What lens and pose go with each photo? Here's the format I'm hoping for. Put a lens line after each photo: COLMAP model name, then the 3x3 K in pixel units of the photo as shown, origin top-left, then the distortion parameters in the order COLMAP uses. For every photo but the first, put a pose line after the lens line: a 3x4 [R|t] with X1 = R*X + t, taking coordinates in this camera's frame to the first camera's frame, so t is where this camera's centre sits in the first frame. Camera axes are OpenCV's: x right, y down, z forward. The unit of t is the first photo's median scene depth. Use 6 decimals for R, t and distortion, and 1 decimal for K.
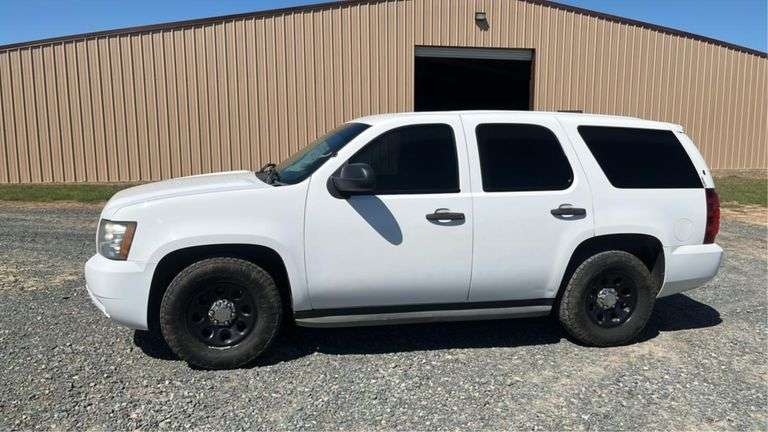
lens RADIAL K [[583.1, 0, 383.2], [0, 583.1, 217.3], [0, 0, 1]] dist [0.019929, -0.058557]
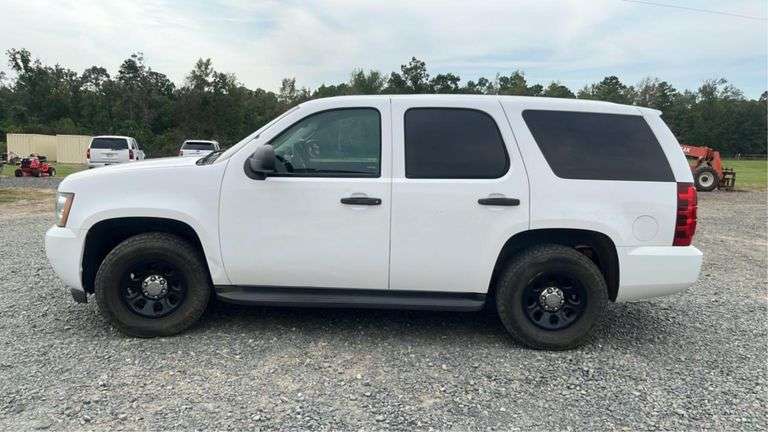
lens RADIAL K [[583.1, 0, 391.6], [0, 583.1, 208.2], [0, 0, 1]] dist [0.019929, -0.058557]
pose [[0.973651, 0.044480, -0.223663, 0.363469], [-0.041711, 0.998984, 0.017090, -0.008396], [0.224195, -0.007311, 0.974517, 0.051518]]
